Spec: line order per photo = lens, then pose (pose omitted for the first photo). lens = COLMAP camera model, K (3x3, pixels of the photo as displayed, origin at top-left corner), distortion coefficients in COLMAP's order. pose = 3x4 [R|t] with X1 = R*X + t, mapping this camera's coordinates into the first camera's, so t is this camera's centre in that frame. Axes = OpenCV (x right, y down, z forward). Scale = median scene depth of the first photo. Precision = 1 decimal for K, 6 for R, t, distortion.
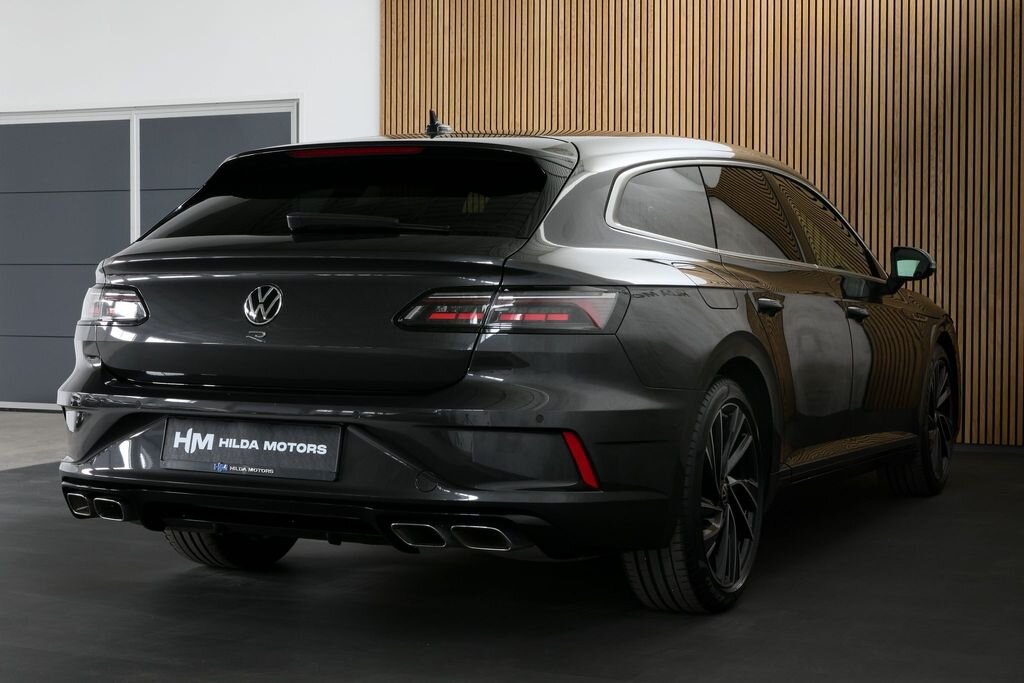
lens RADIAL K [[1702.1, 0, 512.0], [0, 1702.1, 341.5], [0, 0, 1]] dist [-0.026617, 0.006374]
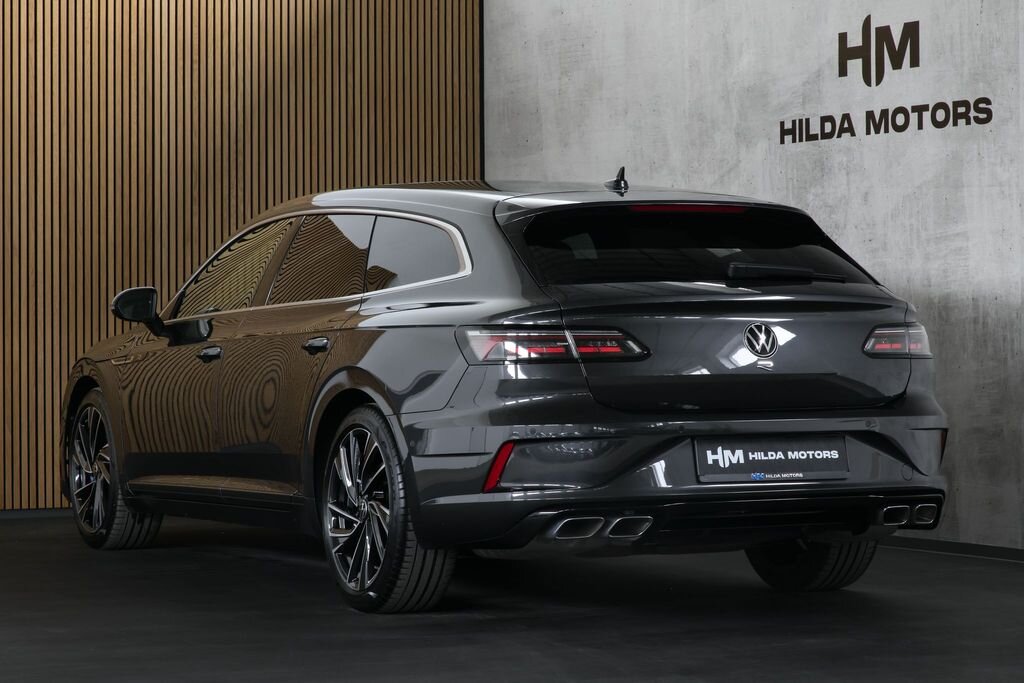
lens RADIAL K [[2892.5, 0, 512.0], [0, 2892.5, 341.5], [0, 0, 1]] dist [0.032398, -0.088018]
pose [[0.608540, -0.014740, 0.793387, -1.877956], [0.039439, 0.999154, -0.011687, -0.003628], [-0.792543, 0.038403, 0.608606, -0.102872]]
